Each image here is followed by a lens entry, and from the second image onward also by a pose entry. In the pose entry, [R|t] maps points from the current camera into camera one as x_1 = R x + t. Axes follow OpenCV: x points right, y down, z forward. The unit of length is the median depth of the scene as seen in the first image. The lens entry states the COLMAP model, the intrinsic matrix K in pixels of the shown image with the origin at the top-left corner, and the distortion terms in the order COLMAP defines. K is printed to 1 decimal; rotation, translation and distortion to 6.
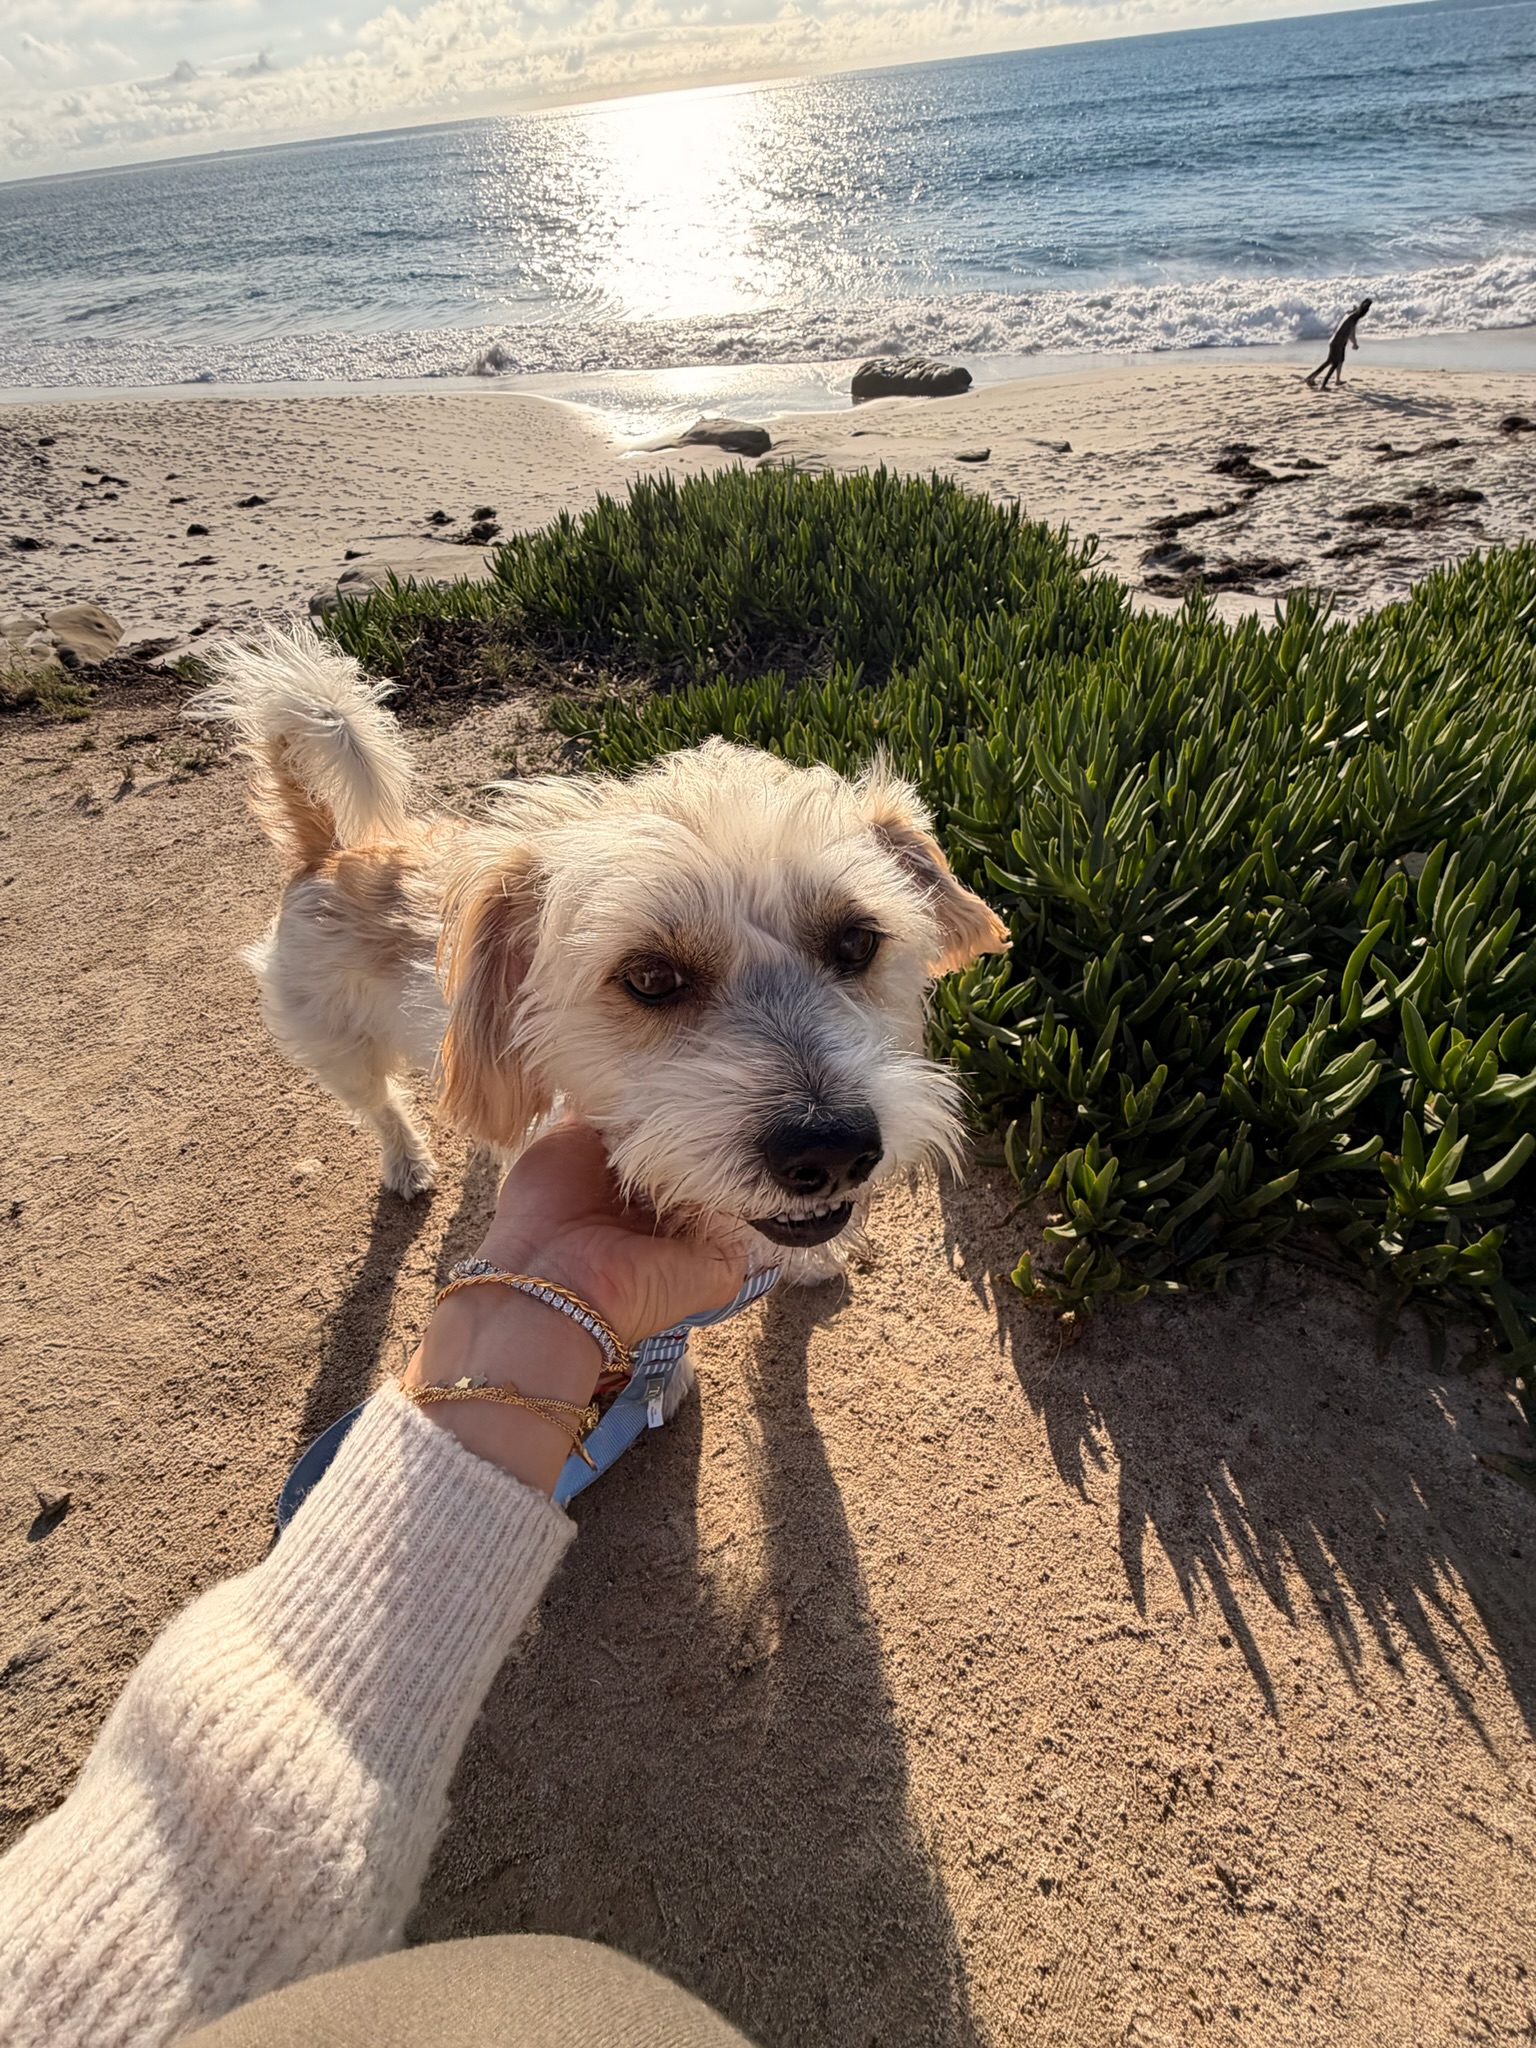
lens RADIAL K [[833.8, 0, 768.0], [0, 833.8, 1024.0], [0, 0, 1]] dist [0.005014, 0.000541]
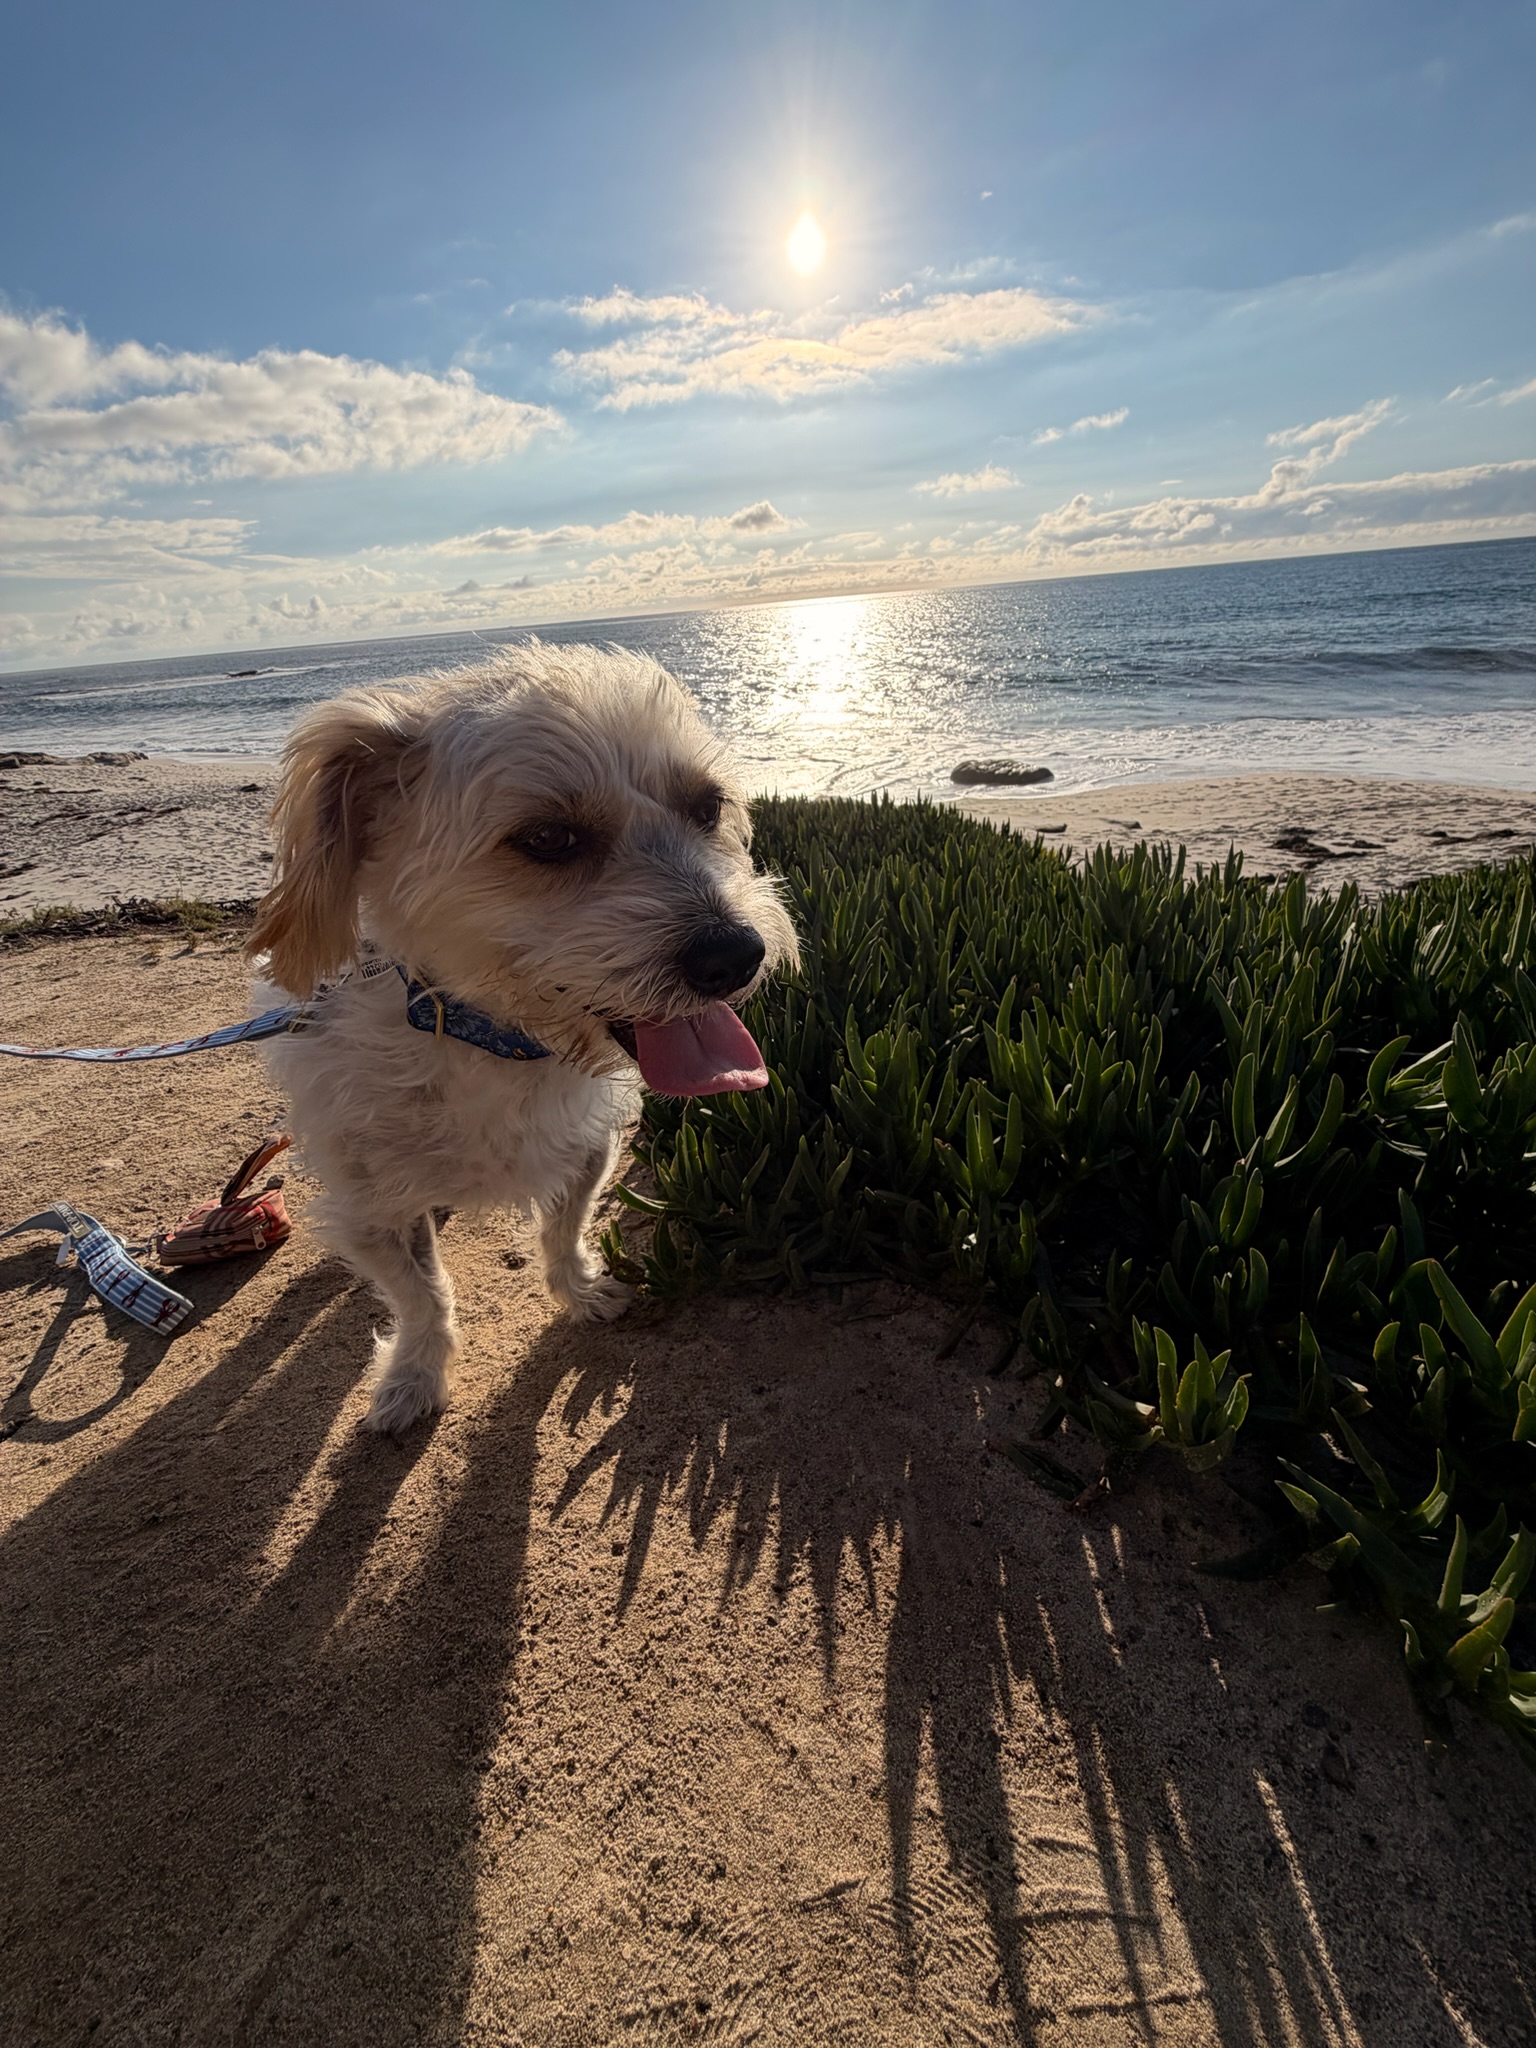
lens RADIAL K [[835.0, 0, 768.0], [0, 835.0, 1024.0], [0, 0, 1]] dist [-0.001197, 0.005549]
pose [[0.988772, 0.064615, -0.134739, 0.260820], [-0.109158, 0.928101, -0.355967, 0.164549], [0.102051, 0.366678, 0.924734, -0.020705]]
